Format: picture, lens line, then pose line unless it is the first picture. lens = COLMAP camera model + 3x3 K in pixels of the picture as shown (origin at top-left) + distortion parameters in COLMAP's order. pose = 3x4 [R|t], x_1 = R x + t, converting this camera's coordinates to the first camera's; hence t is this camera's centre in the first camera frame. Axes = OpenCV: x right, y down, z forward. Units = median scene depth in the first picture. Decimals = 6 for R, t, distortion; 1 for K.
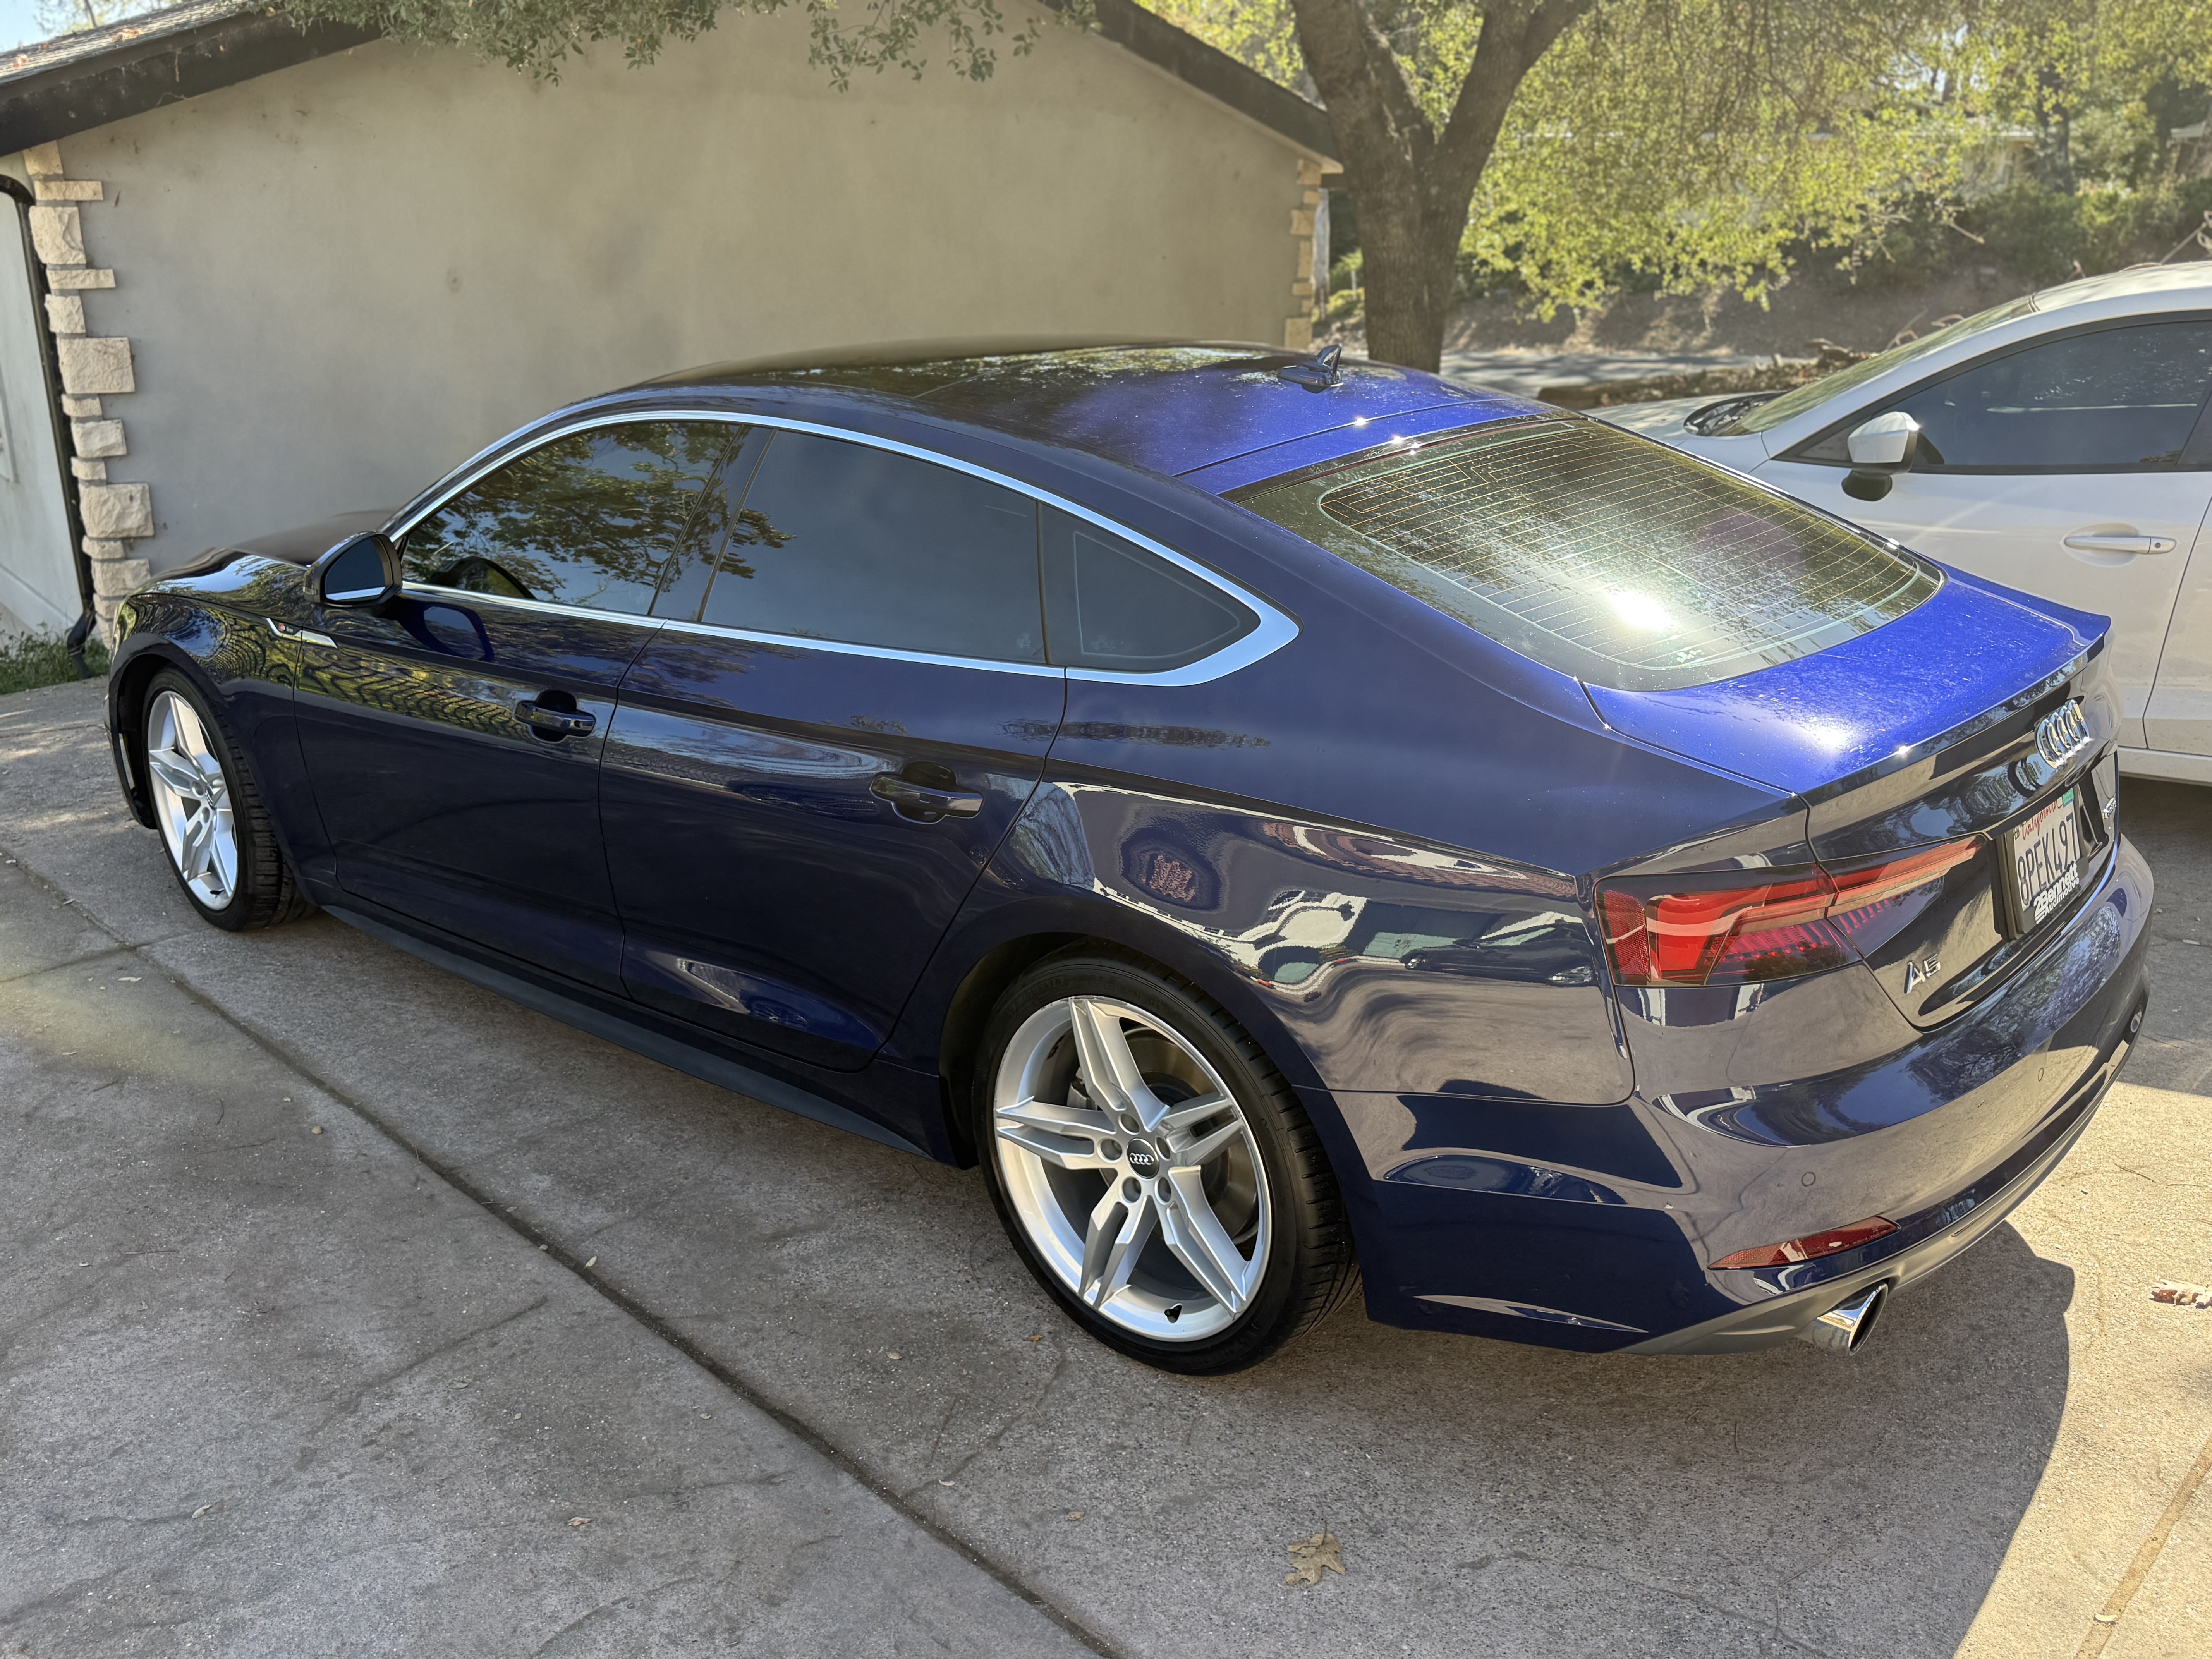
lens RADIAL K [[1881.3, 0, 1107.7], [0, 1881.3, 810.8], [0, 0, 1]] dist [0.046196, -0.080066]
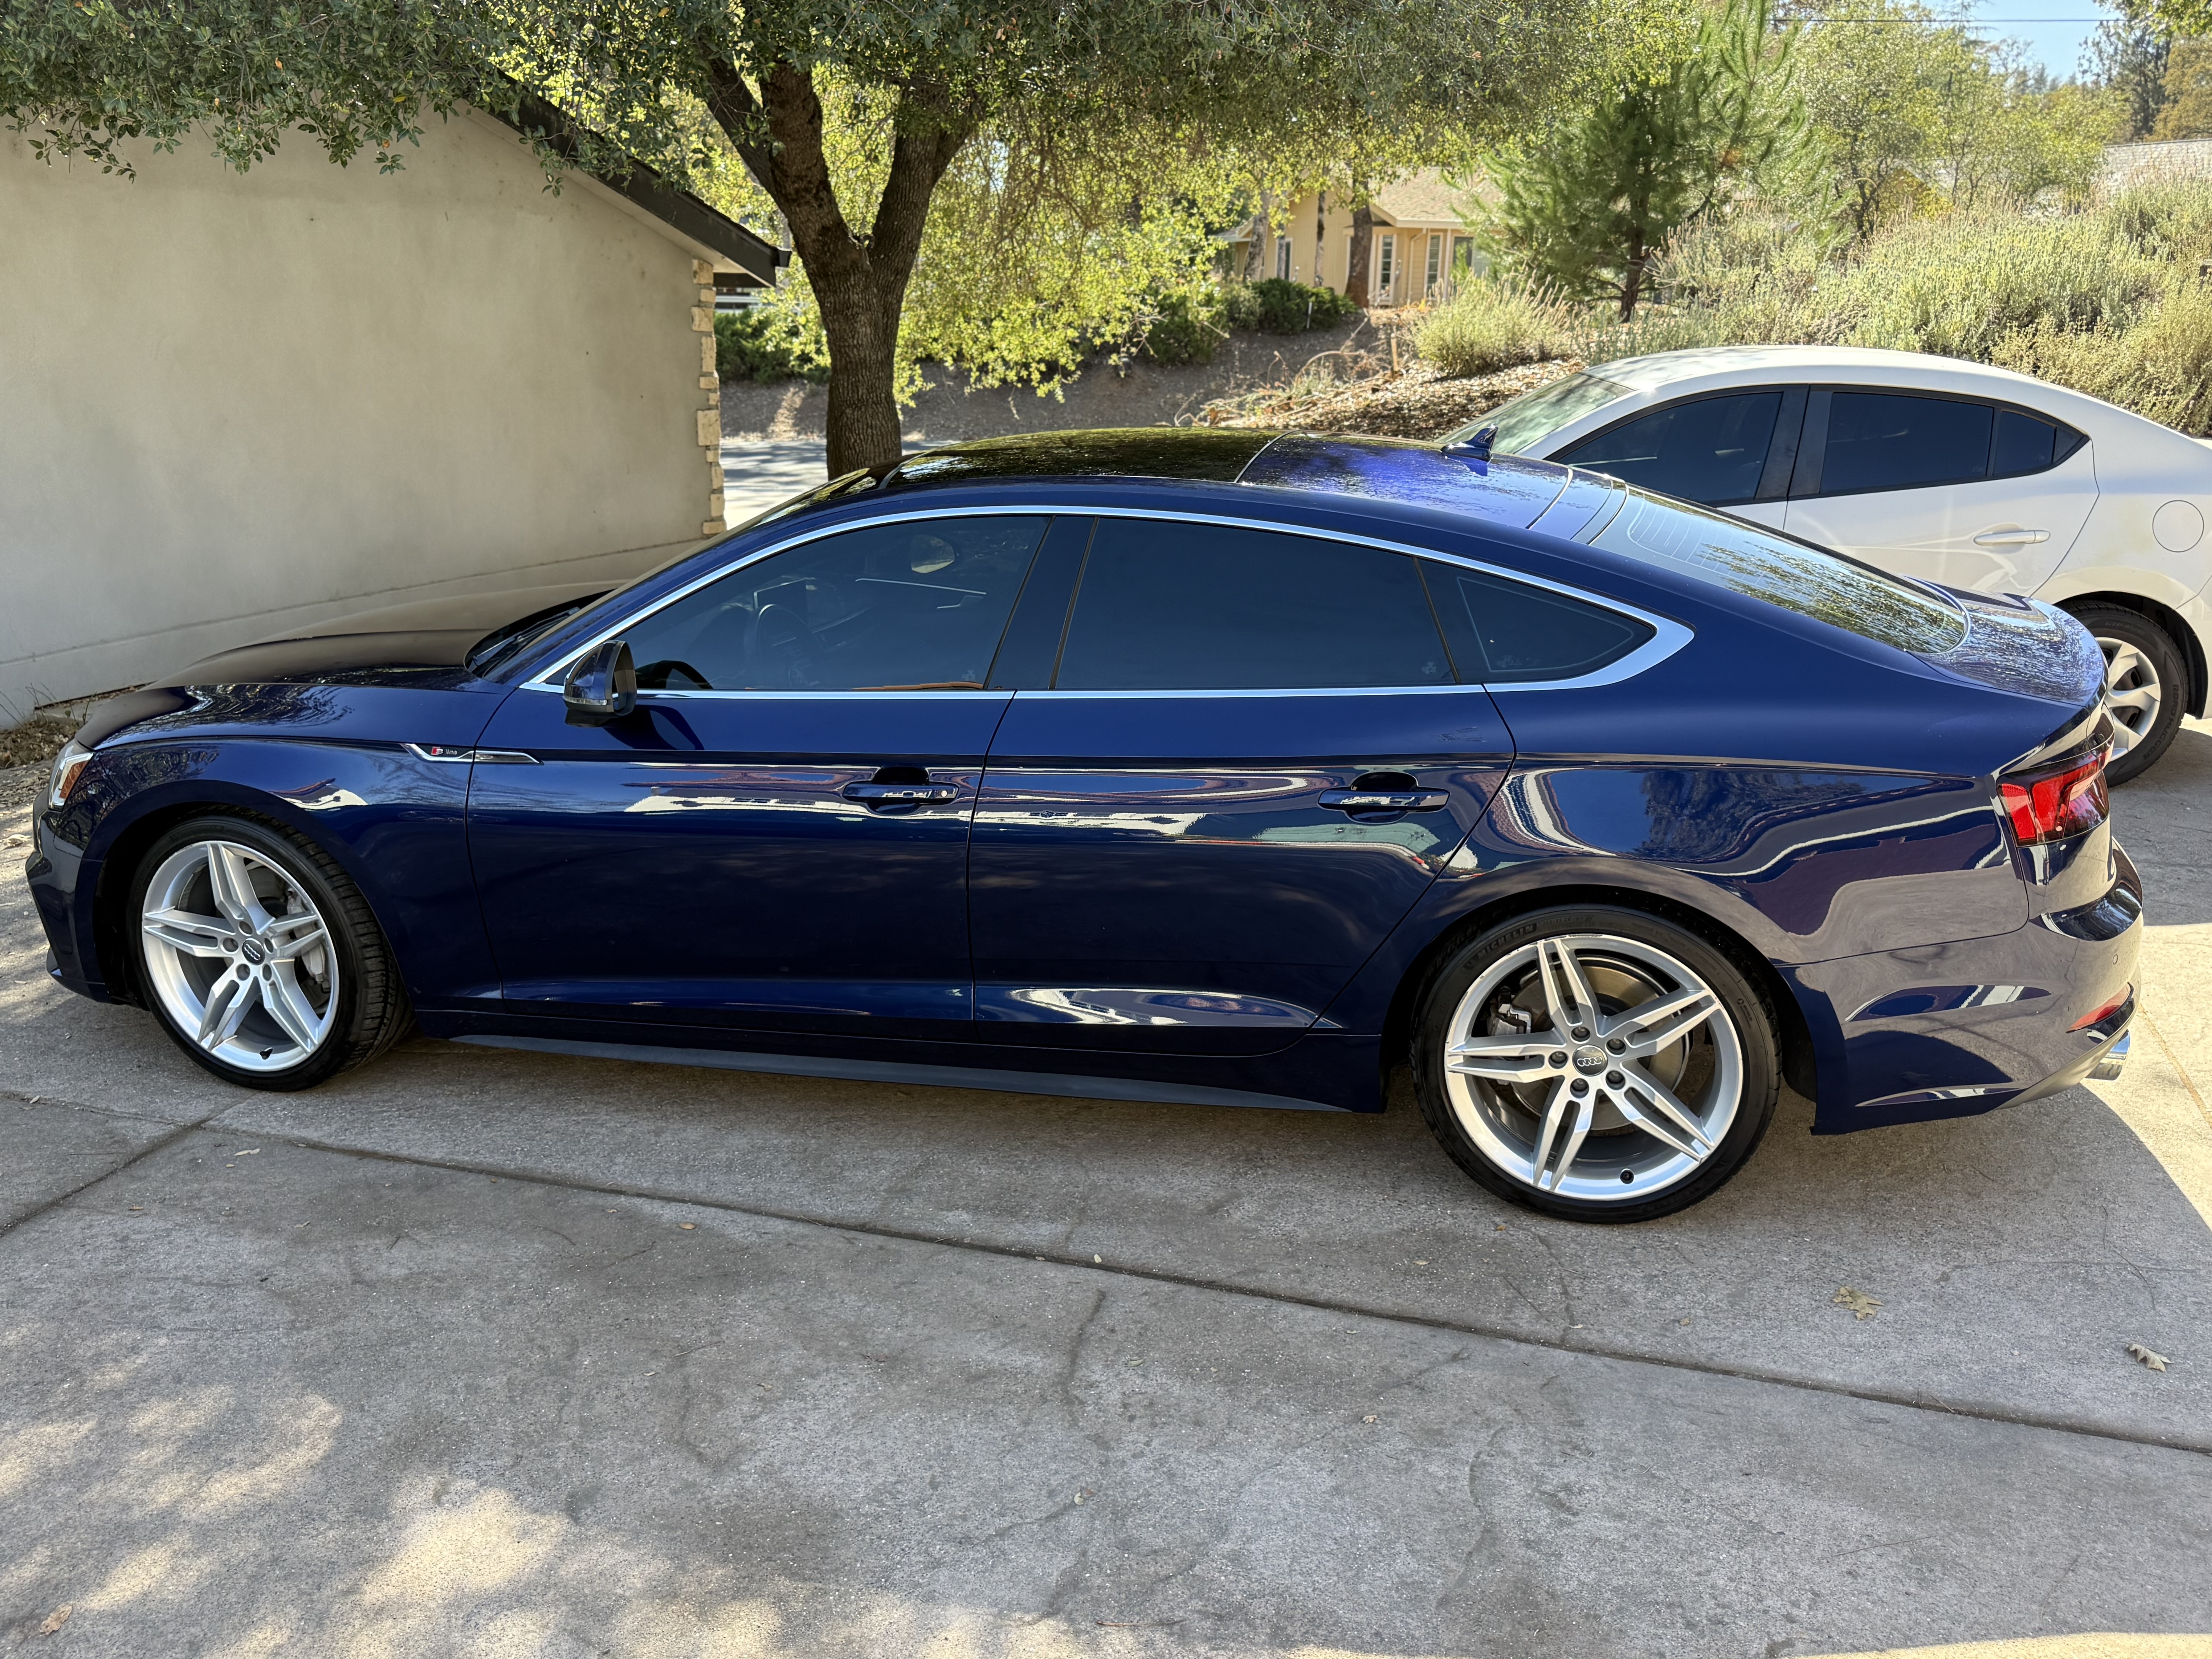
lens RADIAL K [[1881.3, 0, 1096.3], [0, 1881.3, 846.0], [0, 0, 1]] dist [0.046196, -0.080066]
pose [[0.889747, -0.116304, 0.441389, -0.822537], [0.129184, 0.991620, 0.000881, -0.003288], [-0.437793, 0.056237, 0.897315, -0.005234]]
